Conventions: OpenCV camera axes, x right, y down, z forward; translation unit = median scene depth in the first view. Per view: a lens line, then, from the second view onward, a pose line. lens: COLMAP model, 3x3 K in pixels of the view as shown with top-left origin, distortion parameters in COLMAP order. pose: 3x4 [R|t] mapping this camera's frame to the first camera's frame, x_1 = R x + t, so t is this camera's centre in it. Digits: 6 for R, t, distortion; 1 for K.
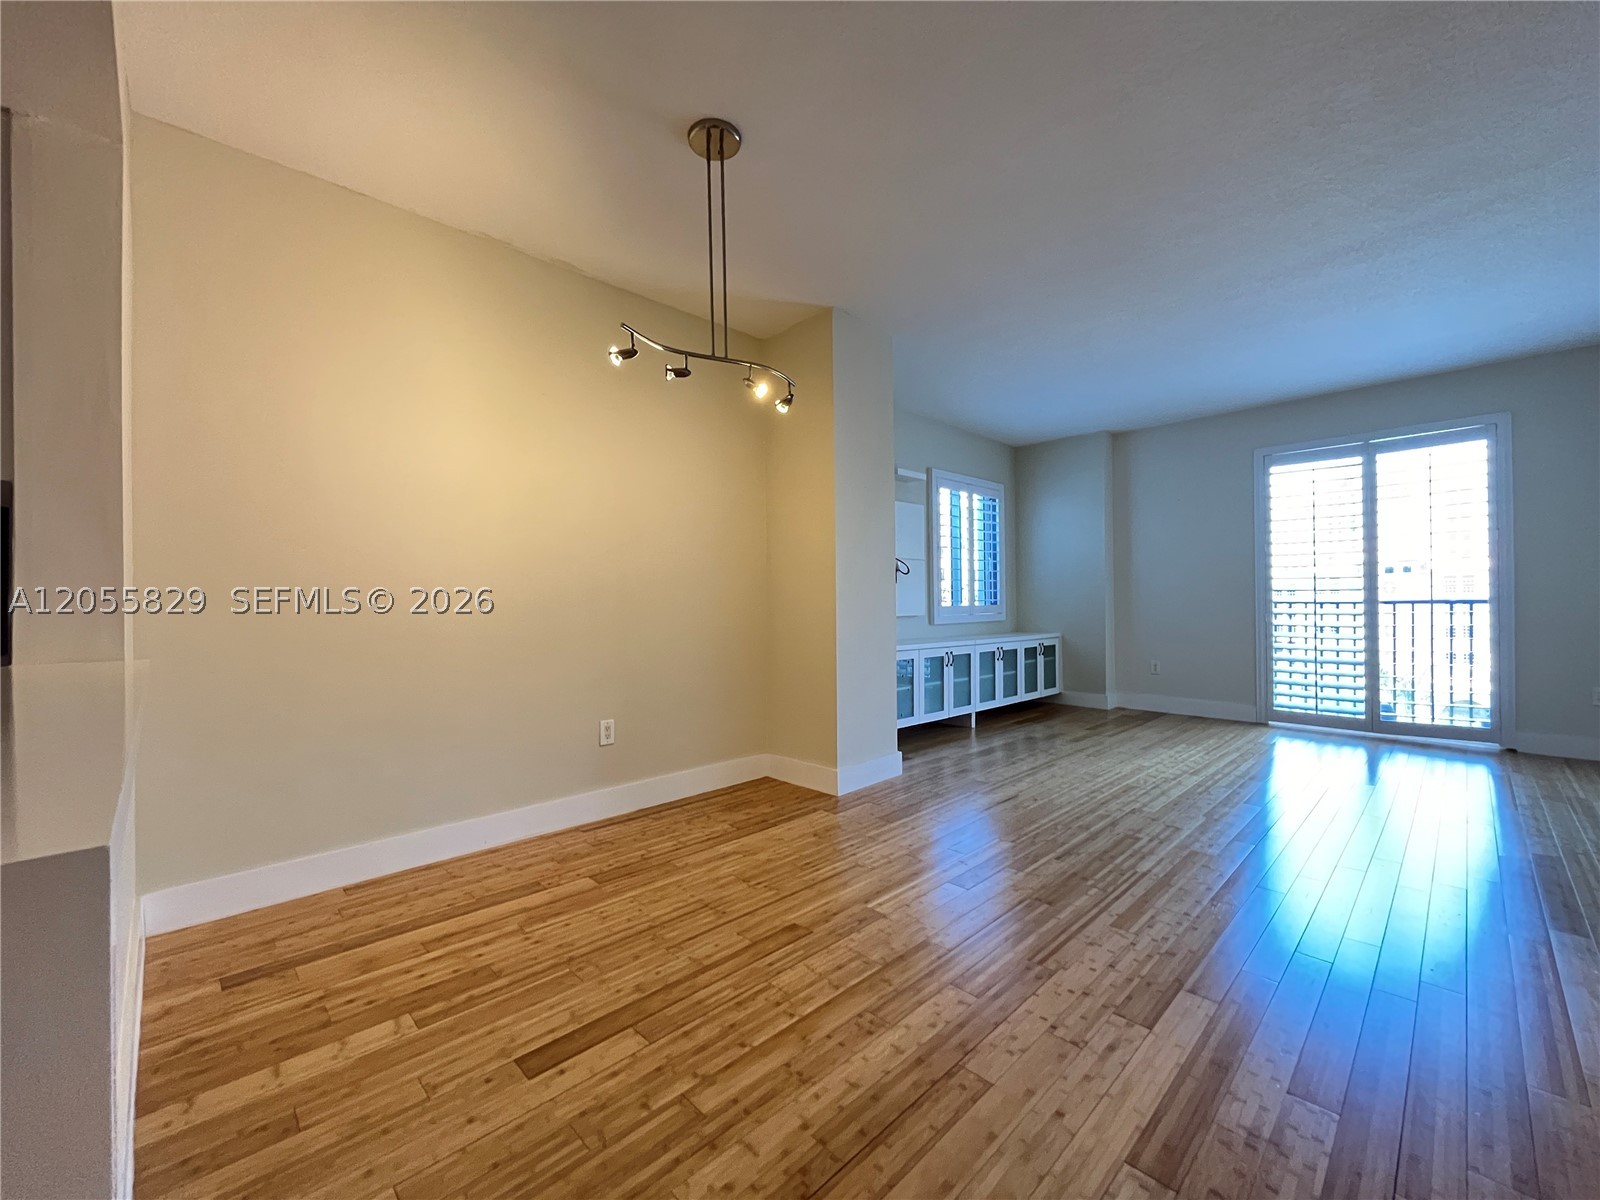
lens RADIAL K [[652.1, 0, 795.9], [0, 652.1, 601.4], [0, 0, 1]] dist [-0.003379, 0.000341]
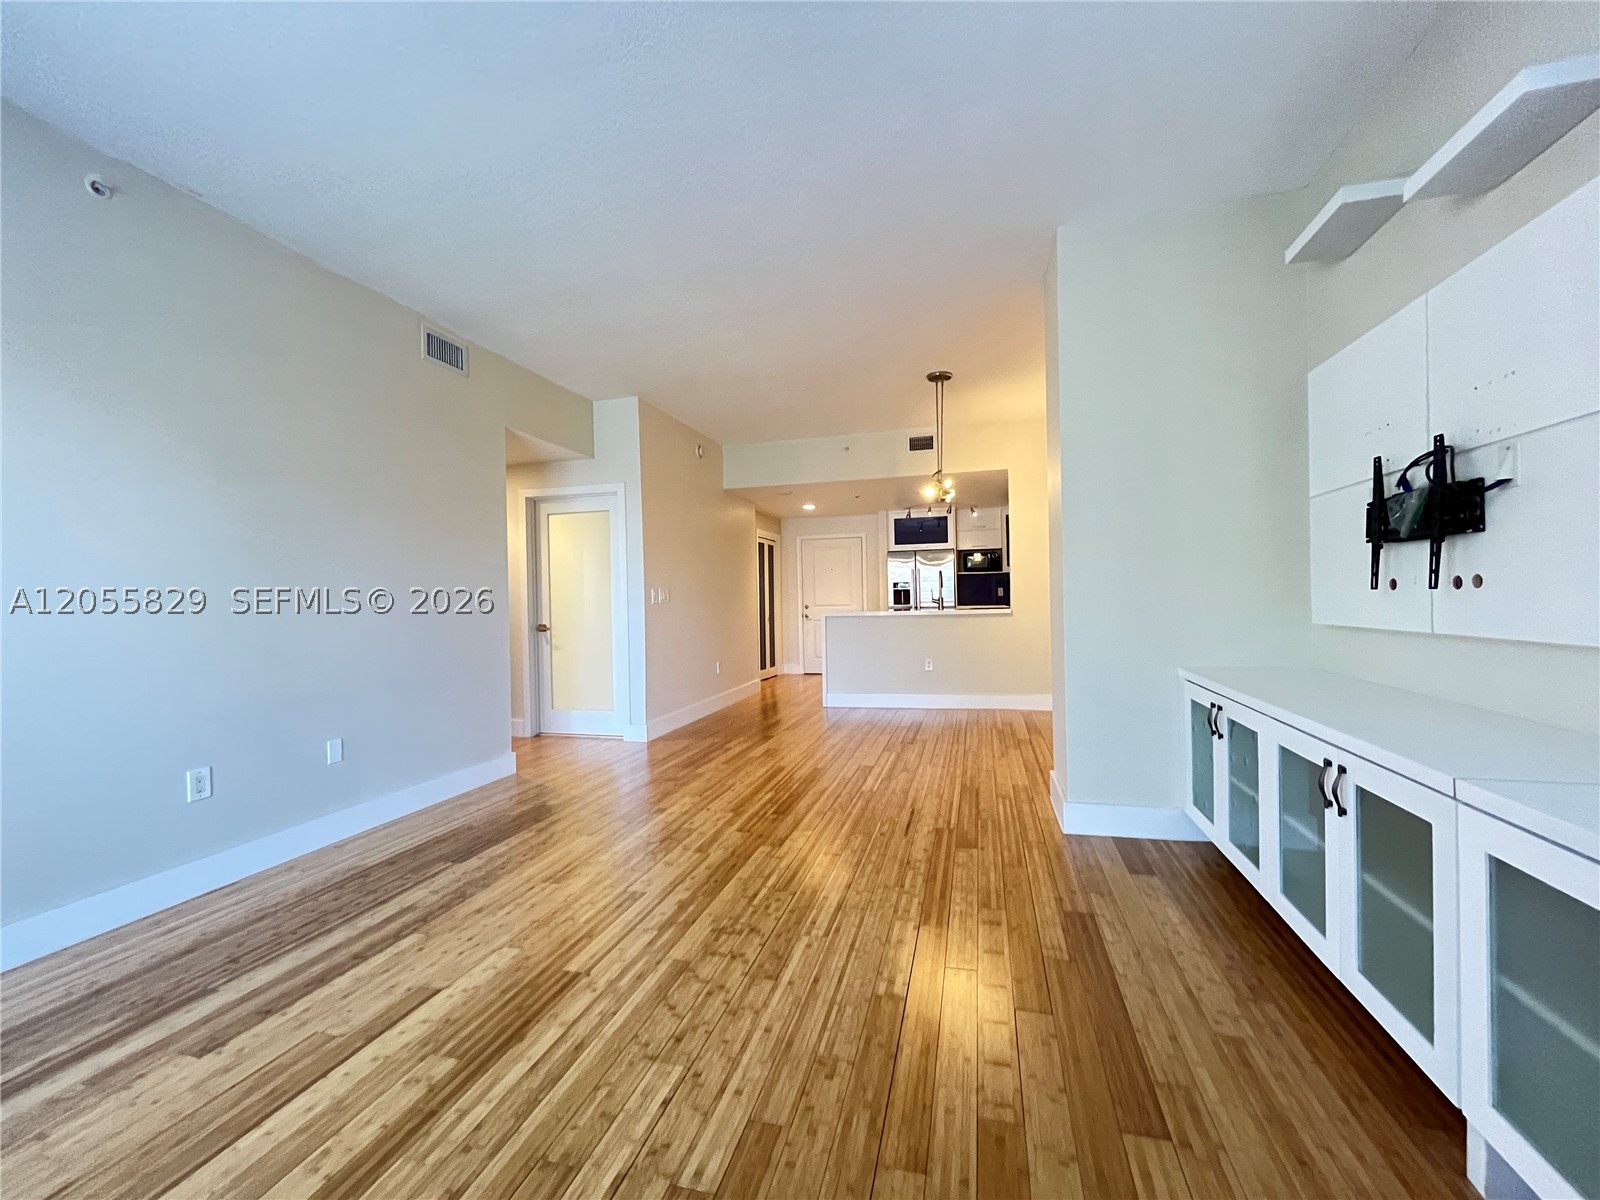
lens RADIAL K [[652.1, 0, 795.9], [0, 652.1, 601.4], [0, 0, 1]] dist [-0.003379, 0.000341]
pose [[-0.863432, 0.030364, -0.503551, 0.609760], [0.030300, 0.999506, 0.008315, -0.006394], [0.503555, -0.008078, -0.863925, 1.158323]]
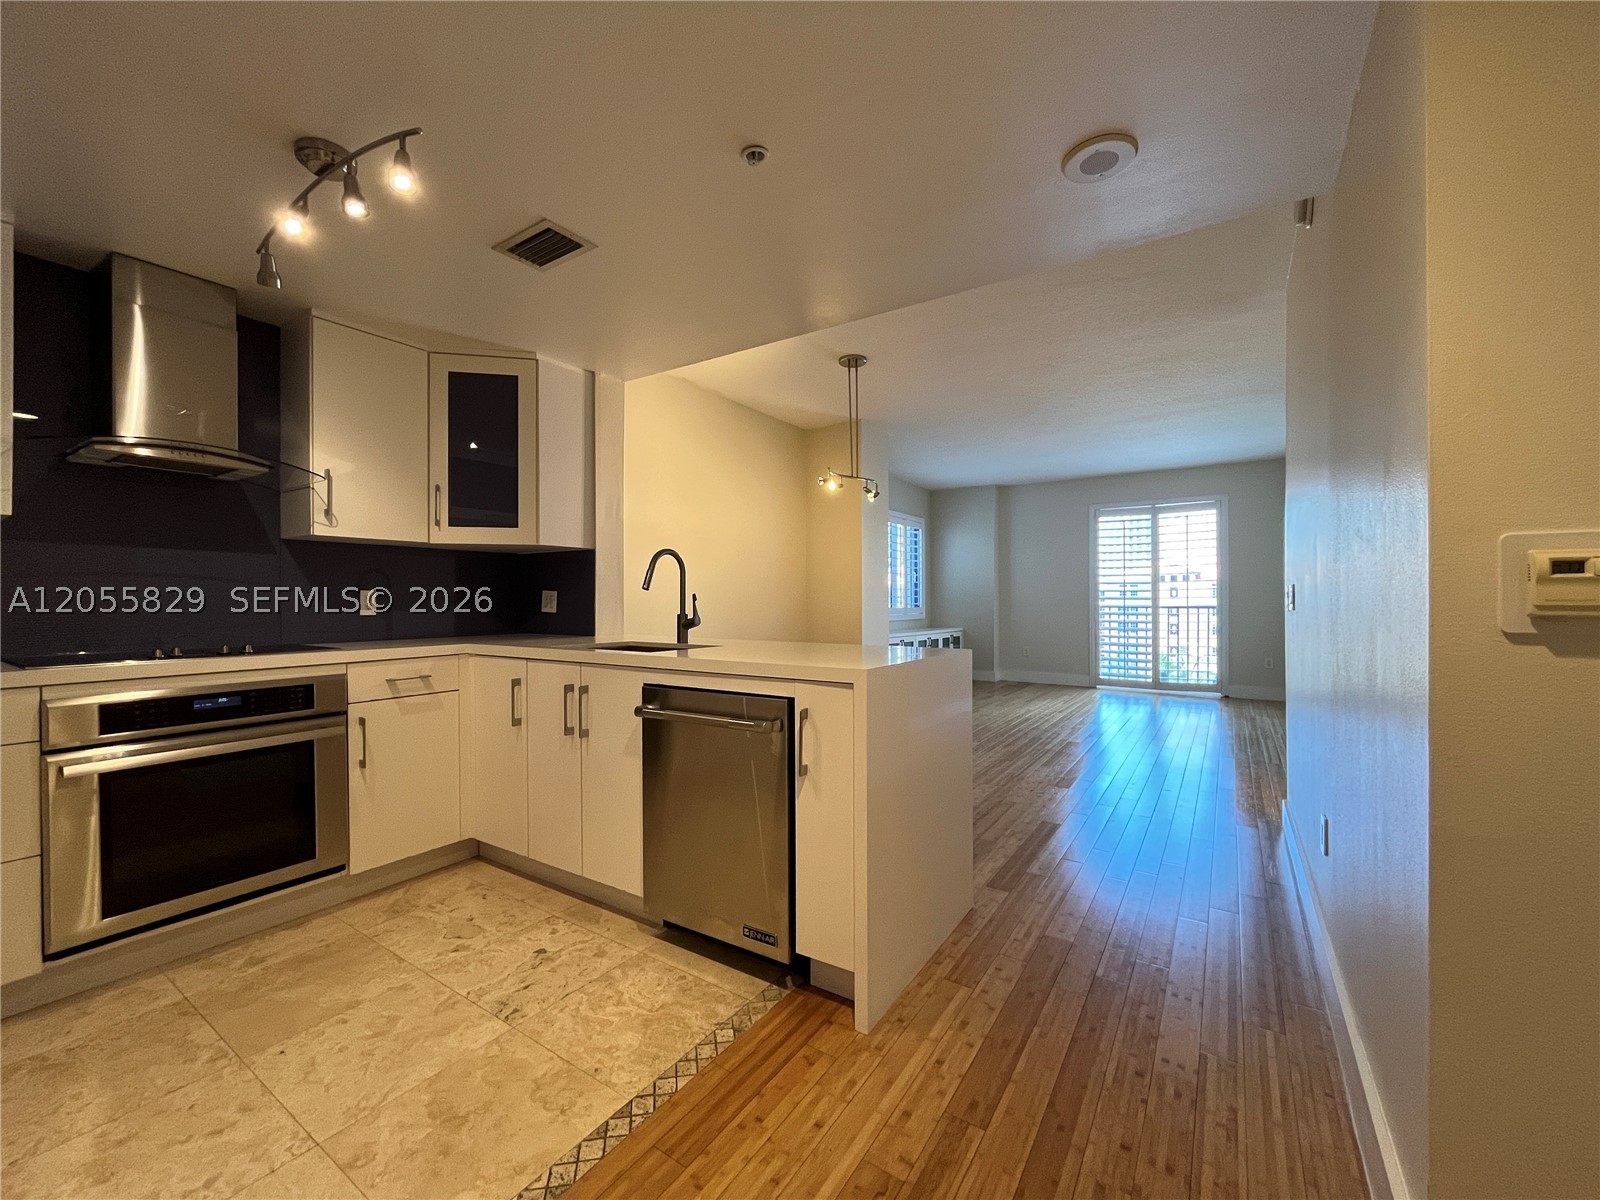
lens RADIAL K [[652.1, 0, 795.9], [0, 652.1, 601.4], [0, 0, 1]] dist [-0.003379, 0.000341]
pose [[0.977141, 0.007513, 0.212458, -0.305024], [-0.007629, 0.999971, -0.000275, -0.005814], [-0.212454, -0.001352, 0.977170, -0.360929]]
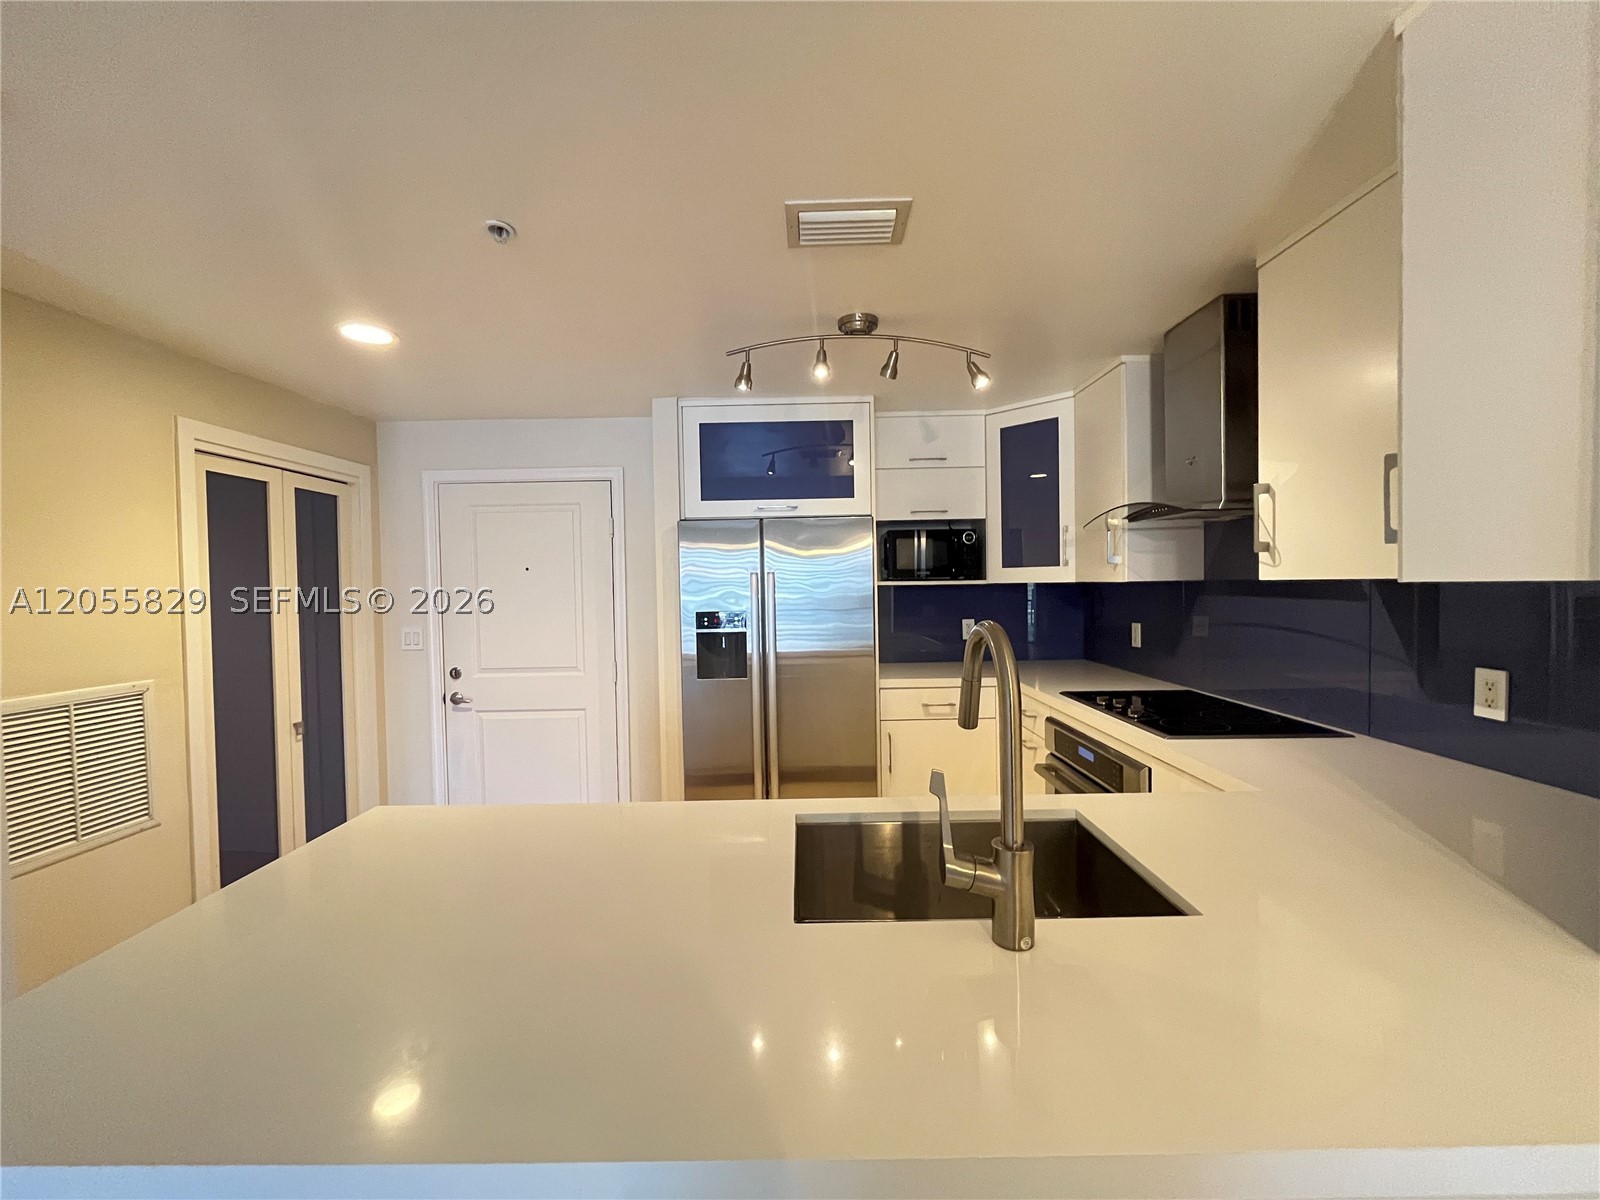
lens RADIAL K [[652.1, 0, 795.9], [0, 652.1, 601.4], [0, 0, 1]] dist [-0.003379, 0.000341]
pose [[-0.702555, 0.043636, -0.710291, -0.131931], [0.026187, 0.999027, 0.035473, -0.061713], [0.711148, 0.006321, -0.703014, 0.270394]]
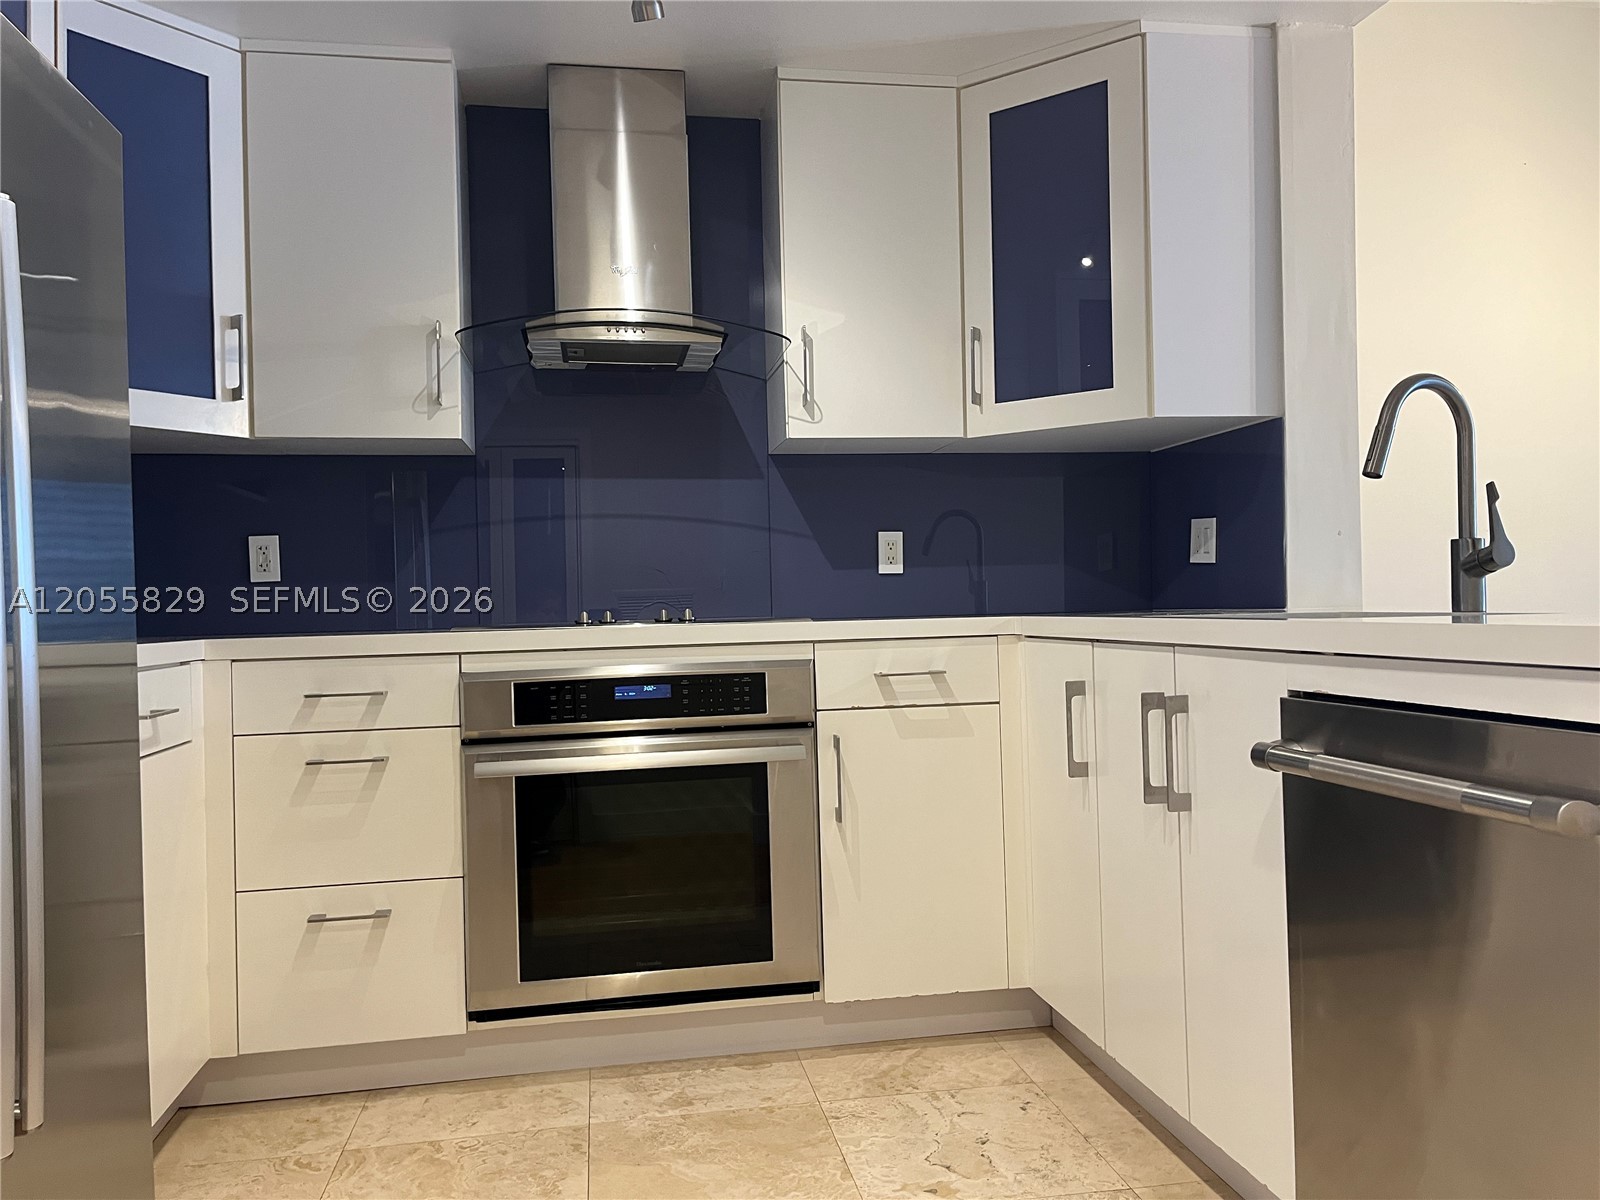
lens RADIAL K [[1201.9, 0, 802.6], [0, 1201.9, 606.2], [0, 0, 1]] dist [0.060609, -0.069896]
pose [[0.825218, -0.010134, -0.564724, -0.235373], [0.015828, 0.999861, 0.005186, 0.022421], [0.564593, -0.013217, 0.825264, -0.262941]]
